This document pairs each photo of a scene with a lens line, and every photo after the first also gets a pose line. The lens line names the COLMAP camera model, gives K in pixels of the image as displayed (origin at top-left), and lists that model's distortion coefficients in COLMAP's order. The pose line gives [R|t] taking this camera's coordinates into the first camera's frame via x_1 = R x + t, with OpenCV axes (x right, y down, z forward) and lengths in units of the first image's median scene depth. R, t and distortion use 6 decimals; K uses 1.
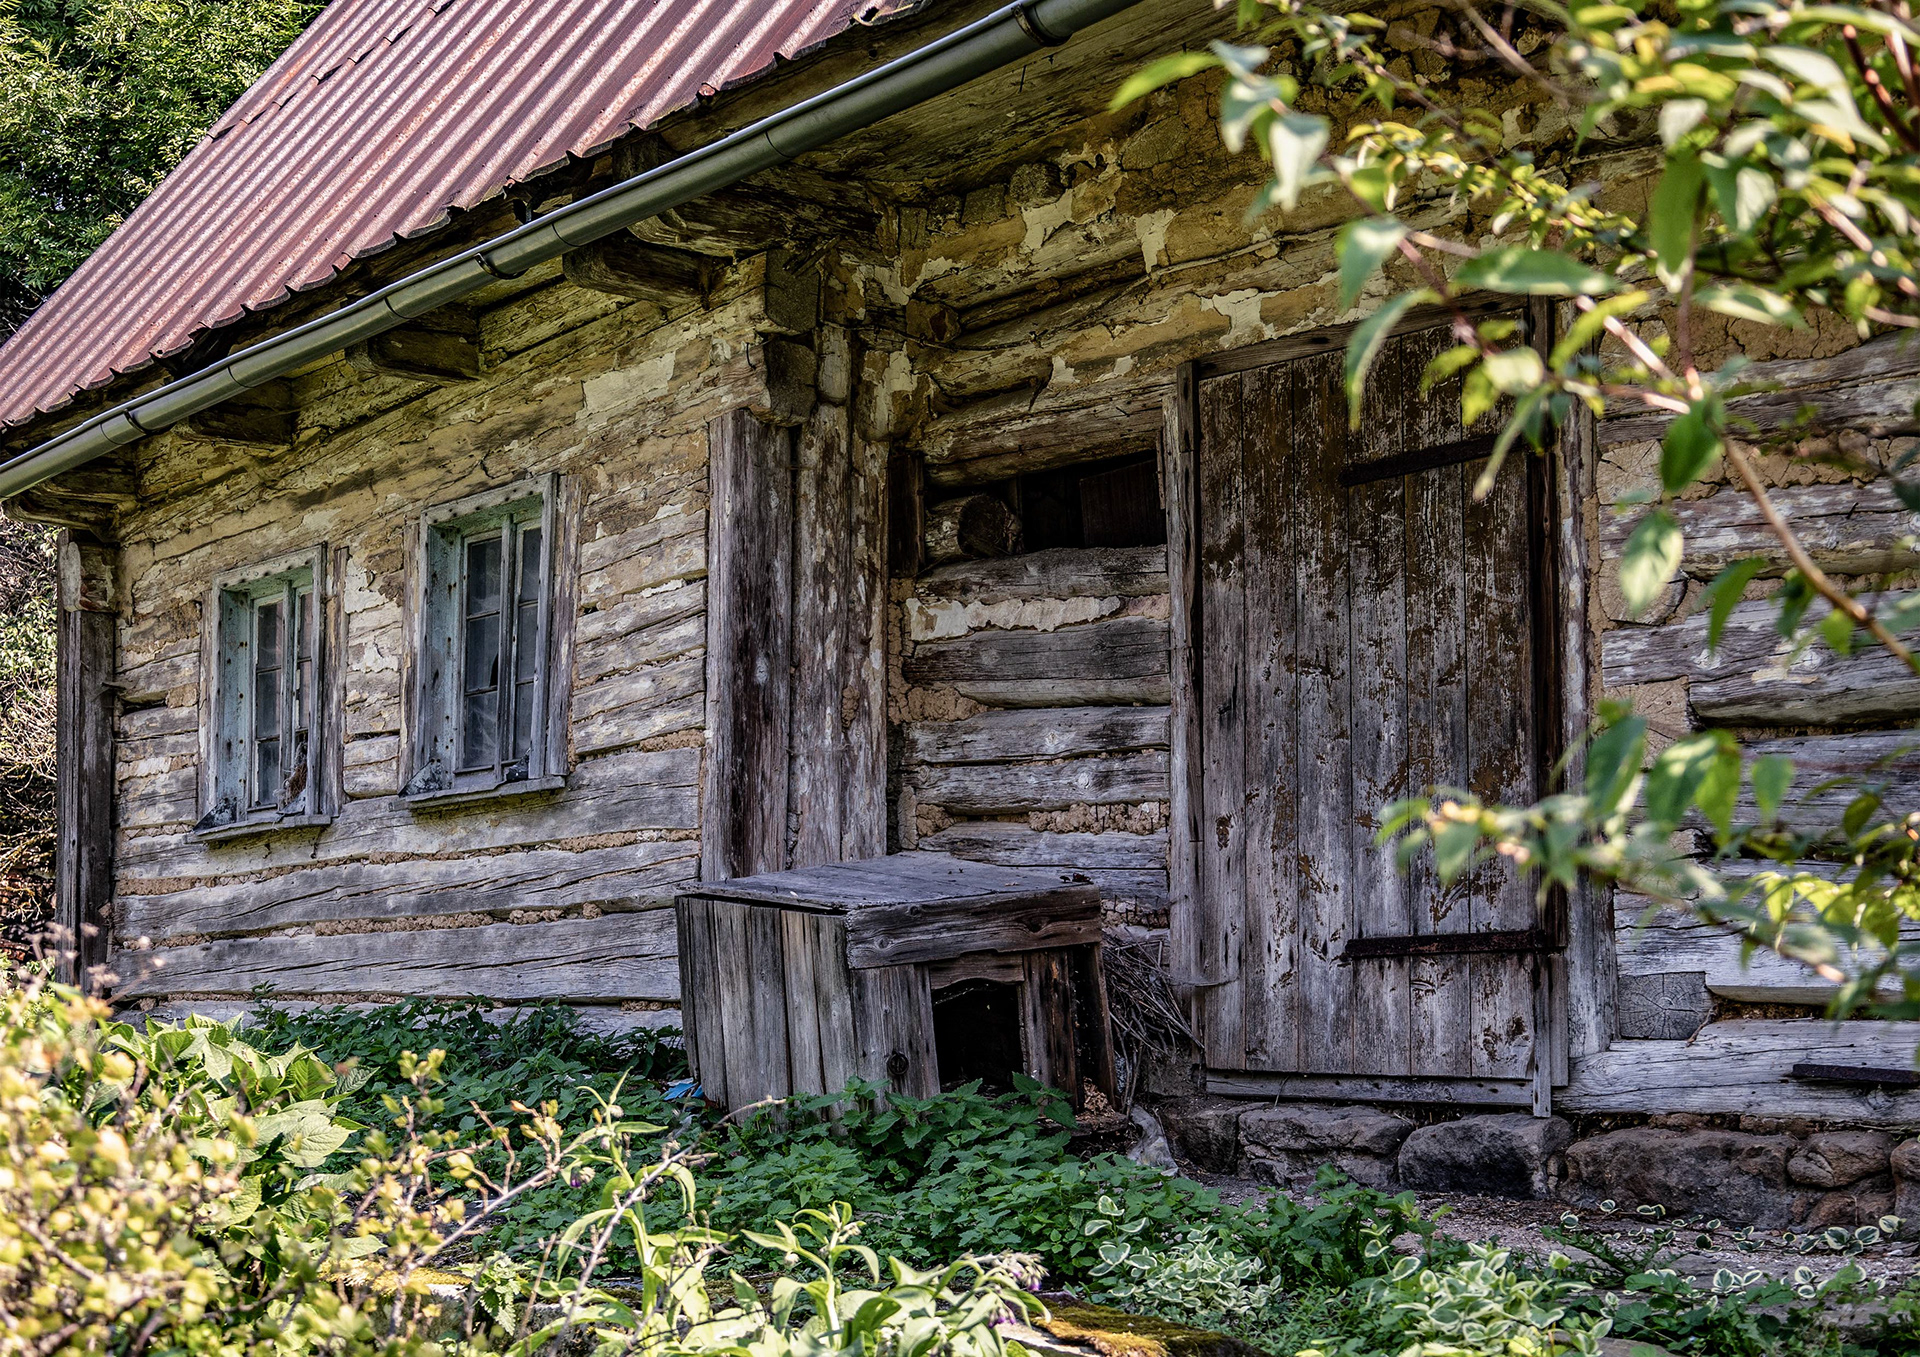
lens RADIAL K [[2660.1, 0, 960.0], [0, 2660.1, 678.5], [0, 0, 1]] dist [0.023411, 0.022872]
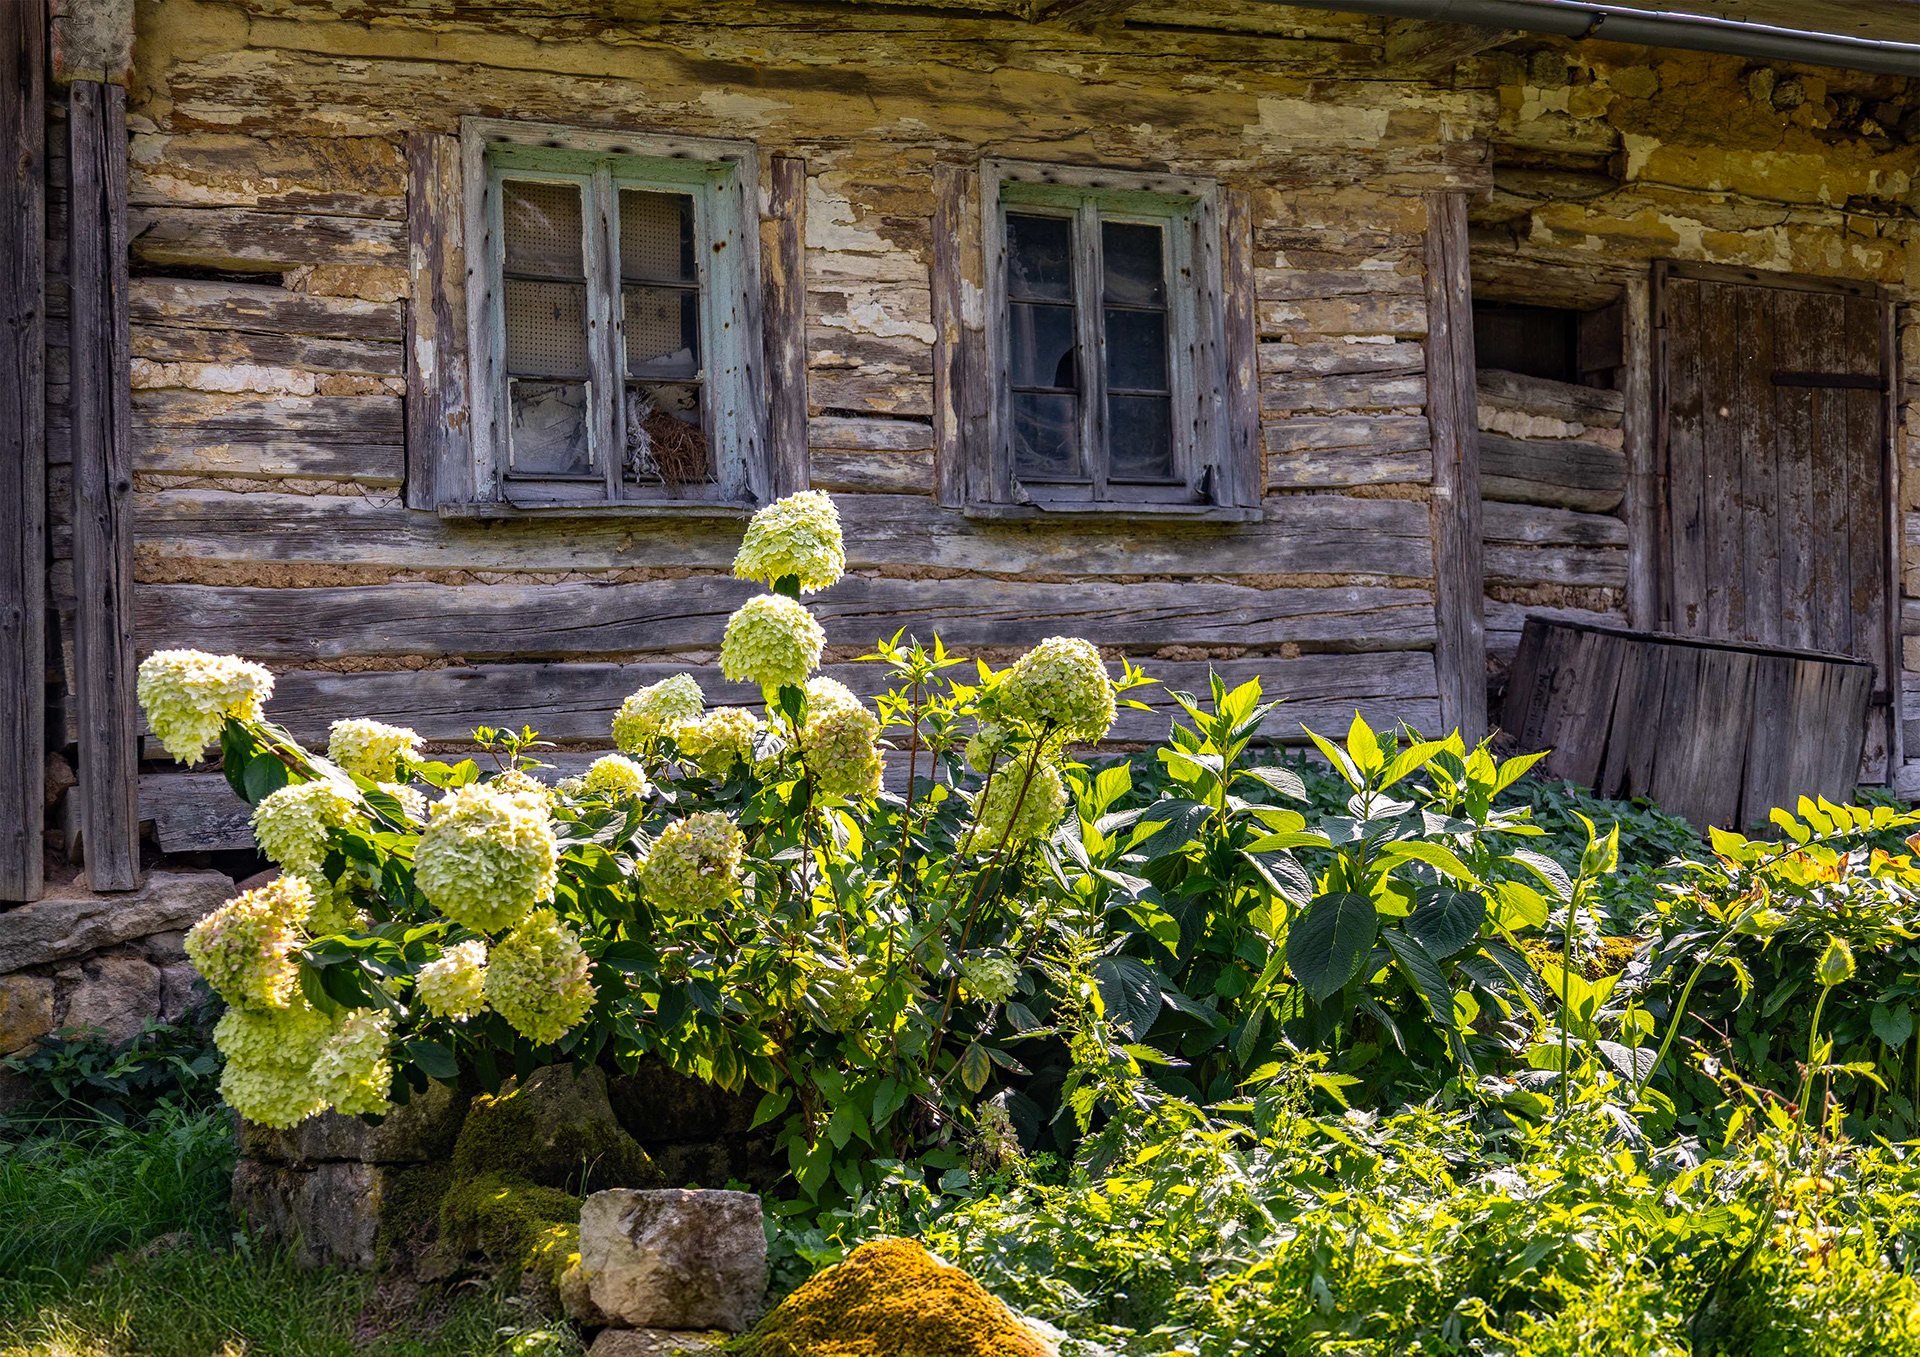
lens RADIAL K [[2769.2, 0, 960.0], [0, 2769.2, 678.5], [0, 0, 1]] dist [0.024063, 0.023716]
pose [[0.194827, 0.036060, 0.980174, -1.194674], [-0.092086, 0.995582, -0.018324, 0.131212], [-0.976505, -0.086691, 0.197287, 0.944041]]
